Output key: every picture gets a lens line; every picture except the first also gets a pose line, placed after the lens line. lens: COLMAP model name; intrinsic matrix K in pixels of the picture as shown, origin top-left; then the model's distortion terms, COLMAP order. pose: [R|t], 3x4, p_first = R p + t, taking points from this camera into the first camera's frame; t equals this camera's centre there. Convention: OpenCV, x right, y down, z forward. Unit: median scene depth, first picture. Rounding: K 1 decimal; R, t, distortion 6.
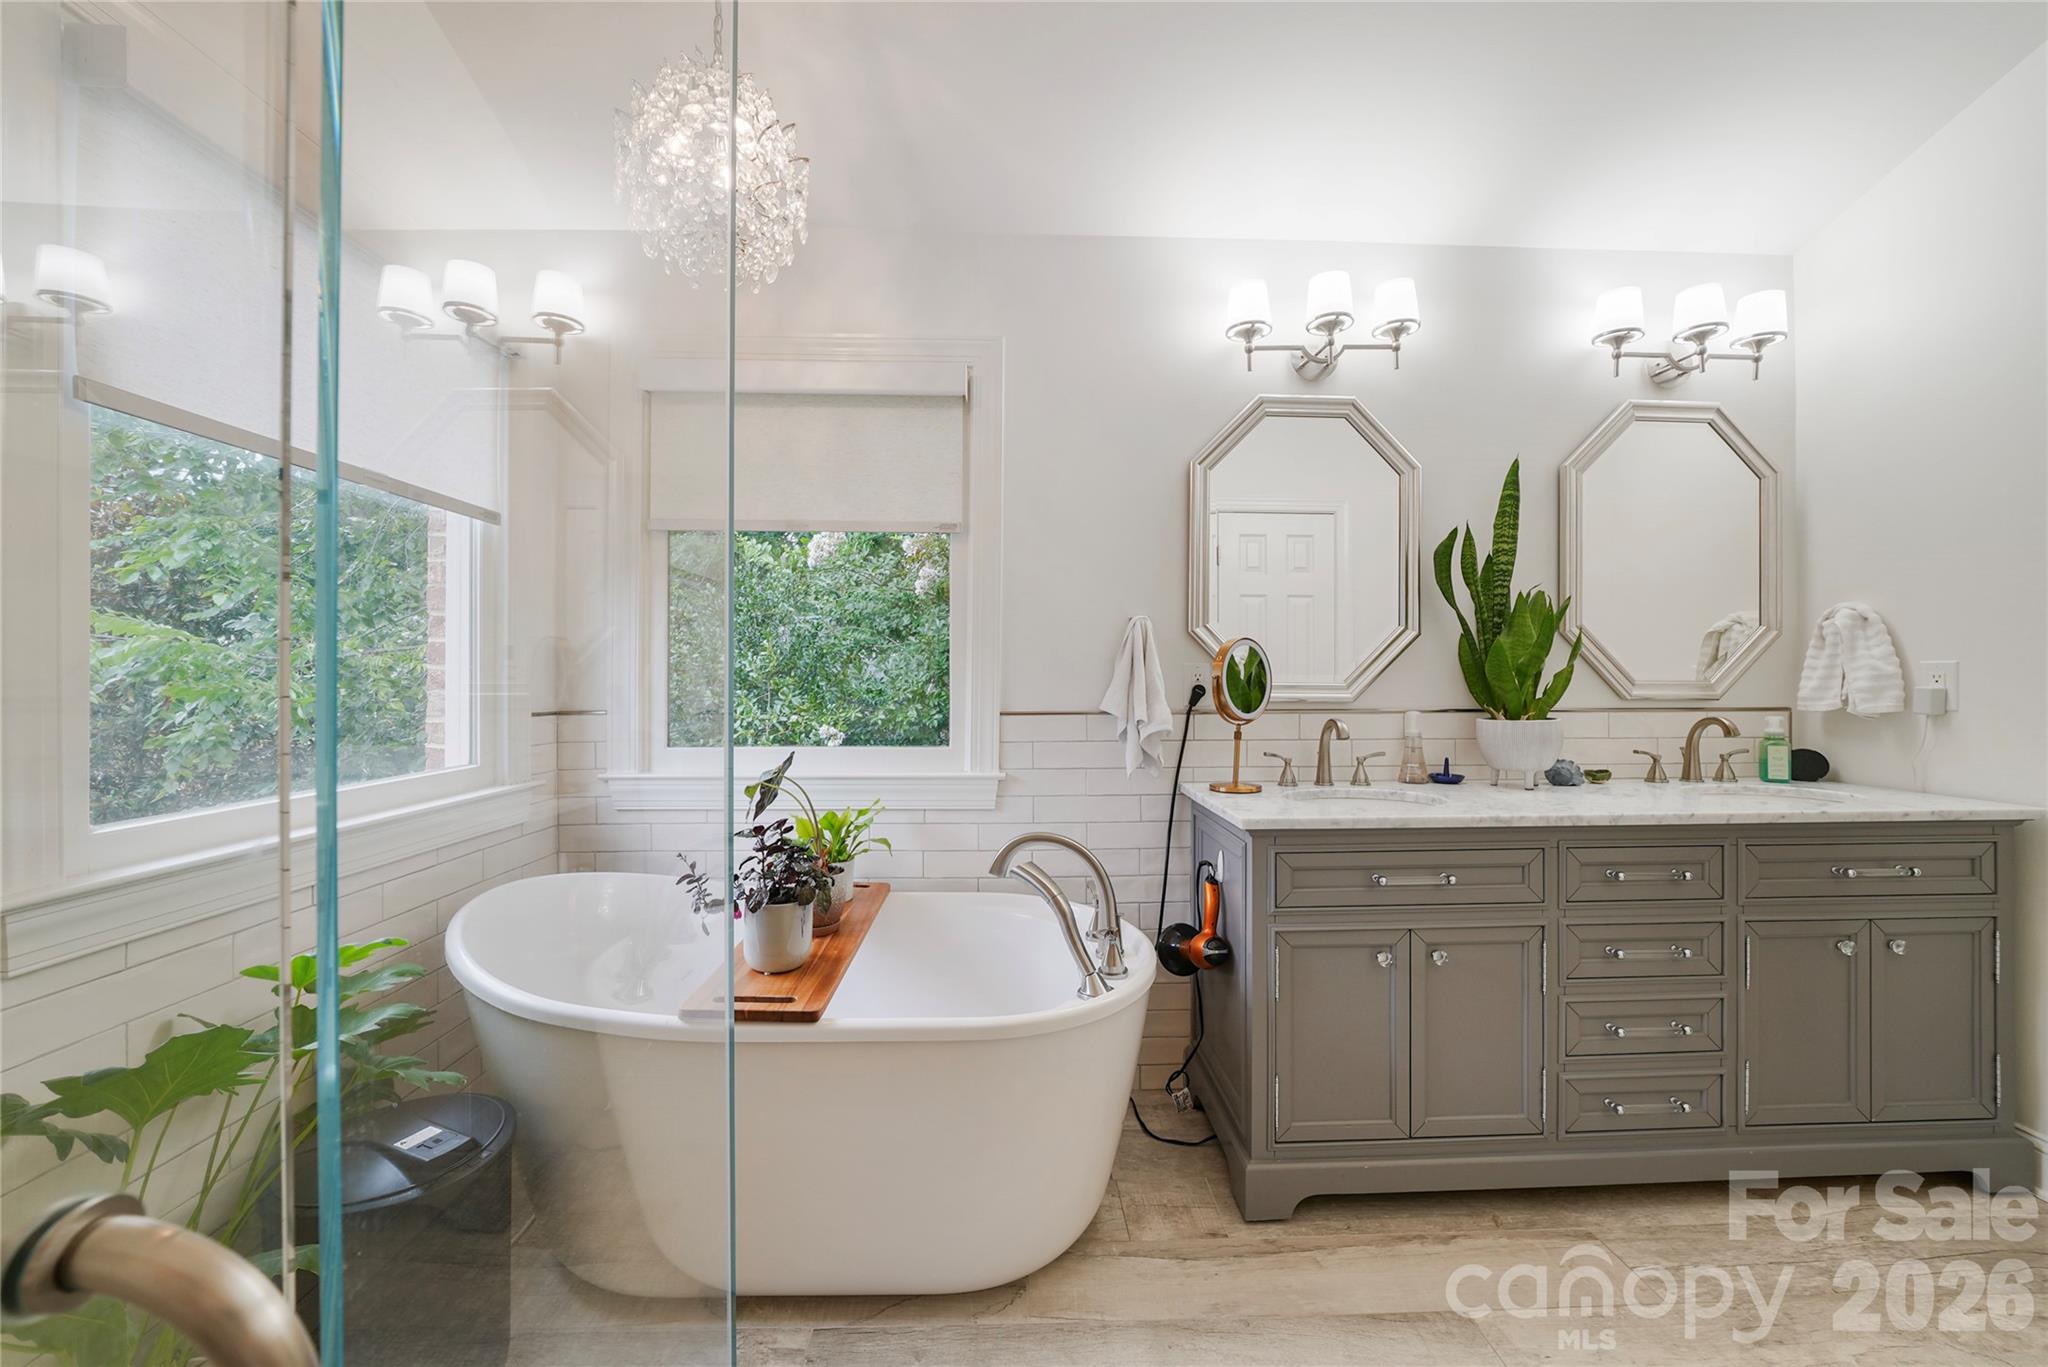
lens RADIAL K [[771.6, 0, 1031.8], [0, 771.6, 683.8], [0, 0, 1]] dist [-0.016569, 0.000144]
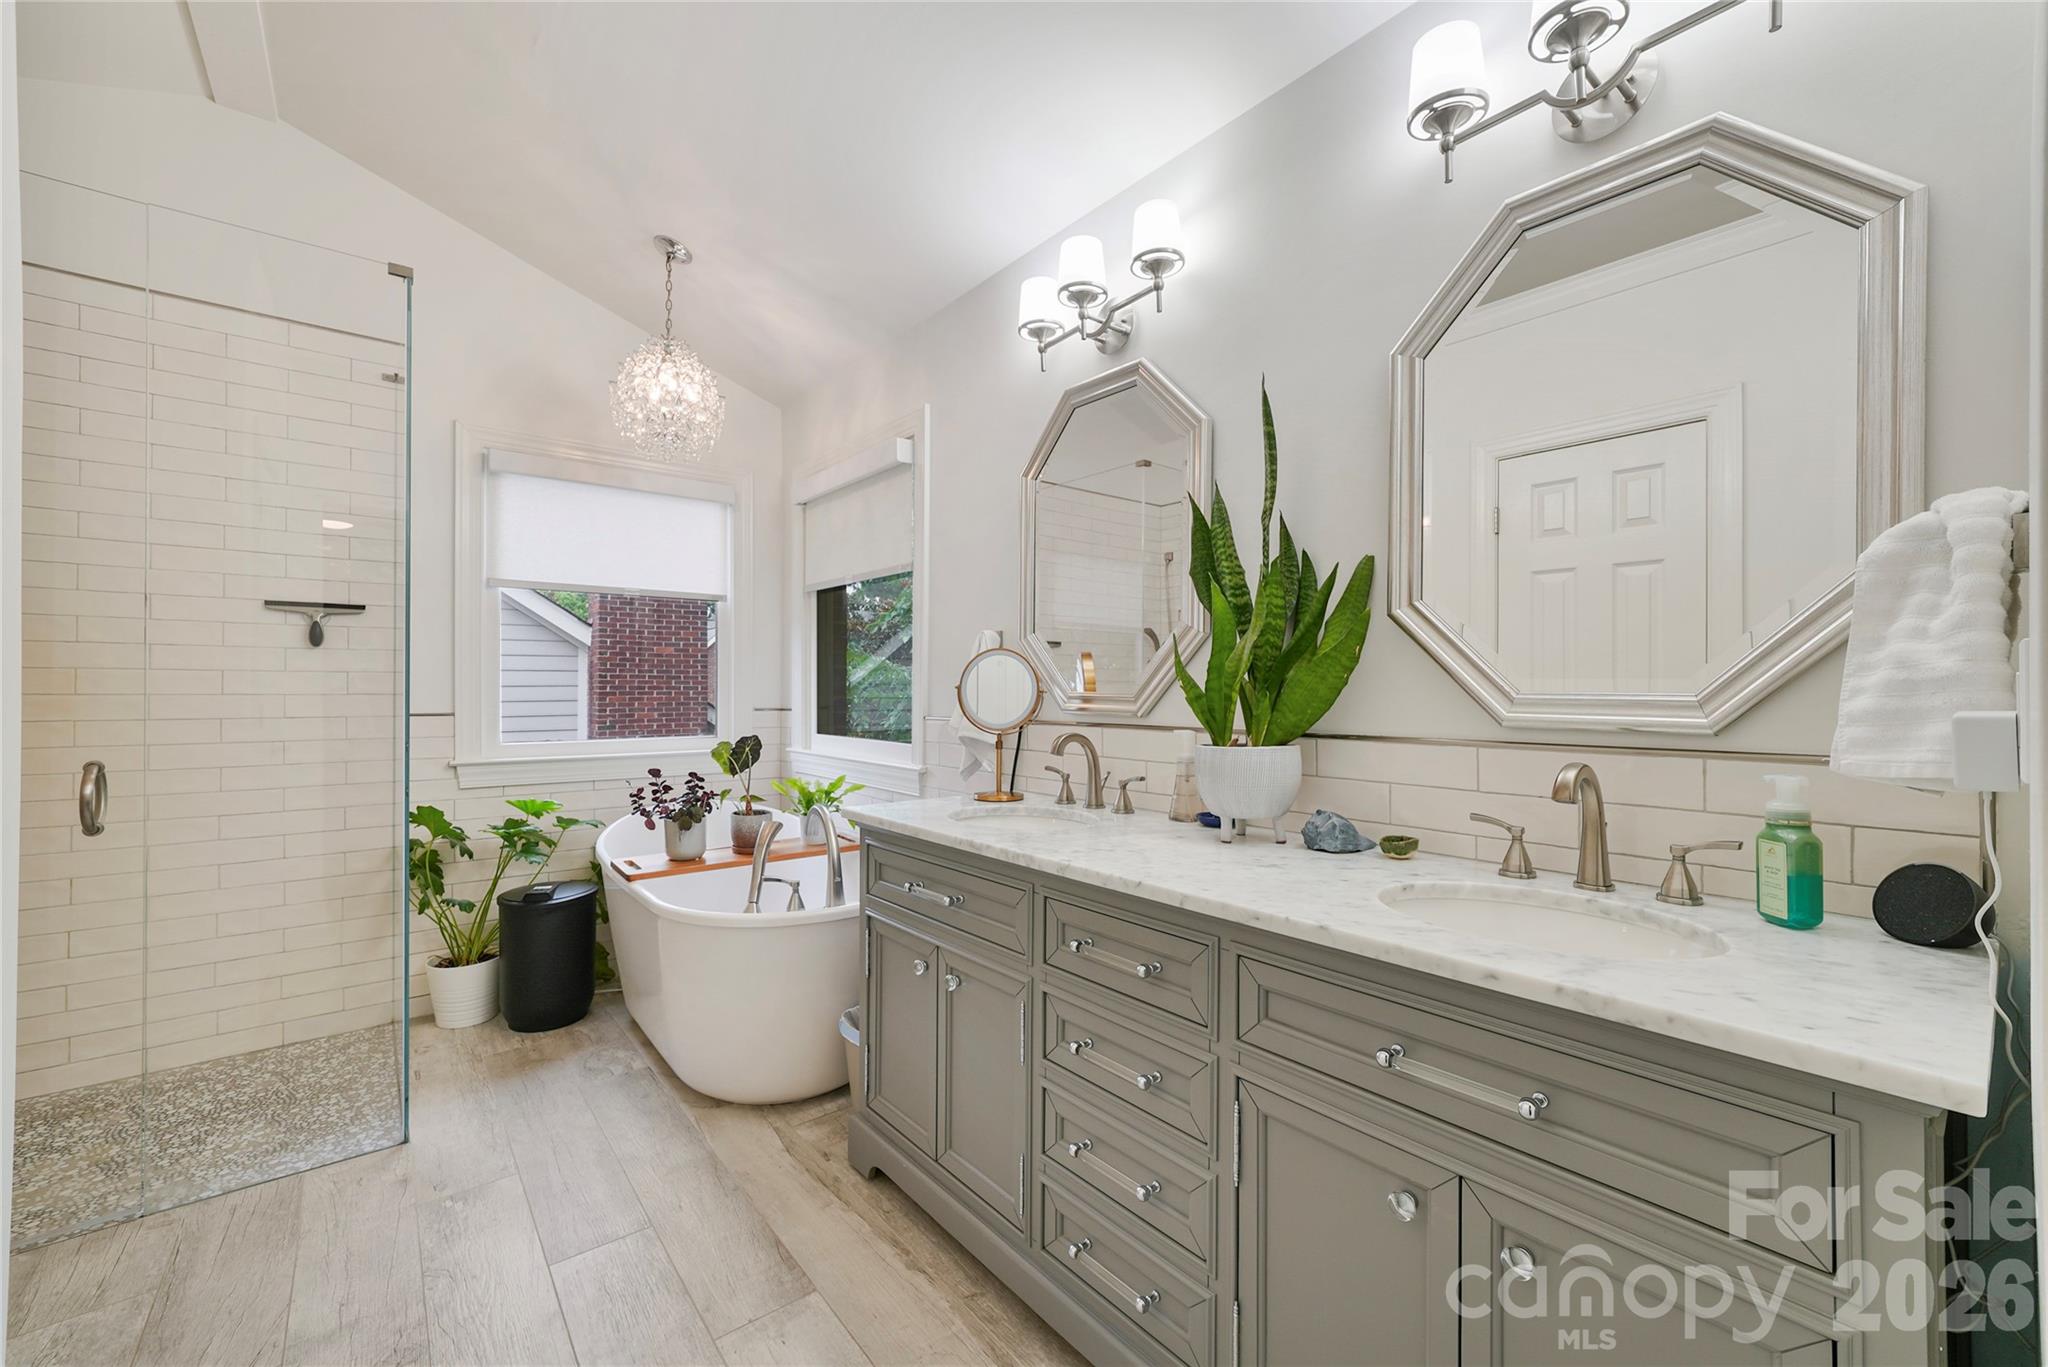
lens RADIAL K [[822.0, 0, 1031.3], [0, 822.0, 697.0], [0, 0, 1]] dist [-0.011869, 0.000070]
pose [[0.607548, 0.009392, -0.794227, 1.089596], [-0.011943, 0.999925, 0.002688, 0.001180], [0.794193, 0.007852, 0.607615, 0.361294]]
